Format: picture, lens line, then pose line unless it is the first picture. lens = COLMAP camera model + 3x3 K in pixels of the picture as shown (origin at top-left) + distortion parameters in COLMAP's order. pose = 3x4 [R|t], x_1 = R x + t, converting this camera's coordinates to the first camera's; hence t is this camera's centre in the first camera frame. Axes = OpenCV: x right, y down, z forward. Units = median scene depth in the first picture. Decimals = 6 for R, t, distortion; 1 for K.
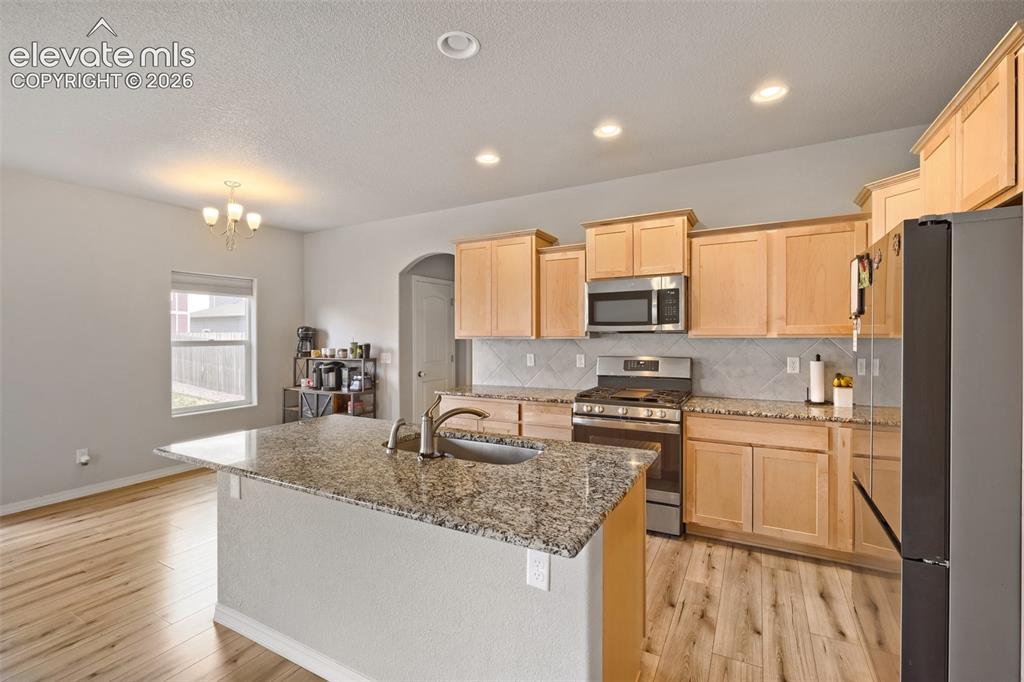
lens RADIAL K [[452.2, 0, 505.6], [0, 452.2, 339.8], [0, 0, 1]] dist [0.001712, 0.000327]
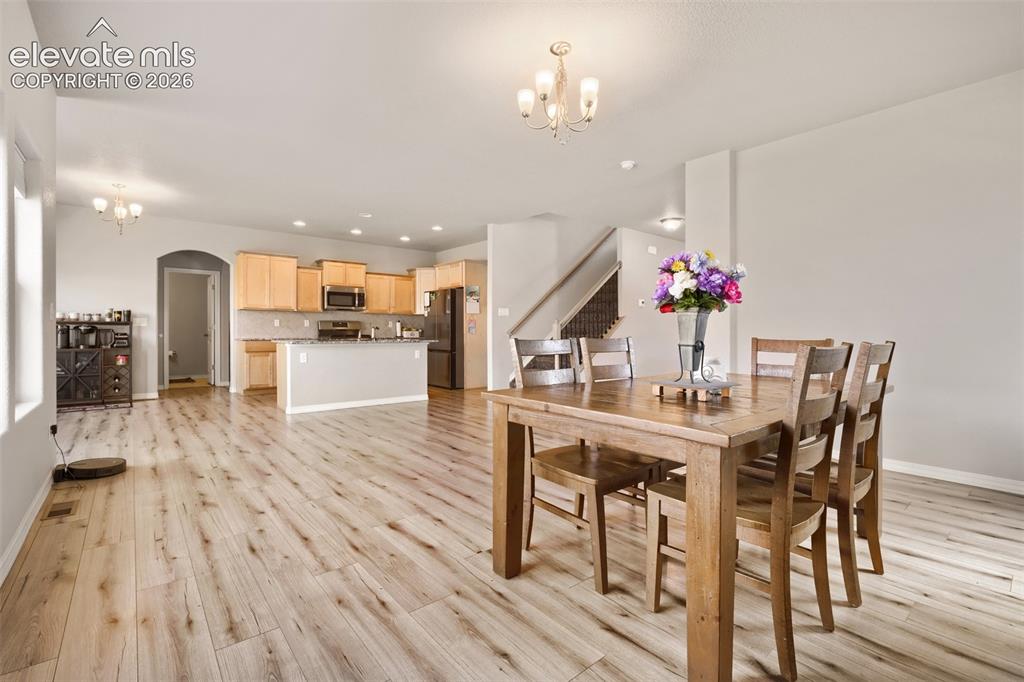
lens RADIAL K [[452.2, 0, 505.5], [0, 452.2, 334.7], [0, 0, 1]] dist [0.001712, 0.000327]
pose [[0.344067, -0.006061, 0.938926, -1.497623], [-0.005376, 0.999950, 0.008425, 0.081109], [-0.938930, -0.007946, 0.344017, -0.541477]]
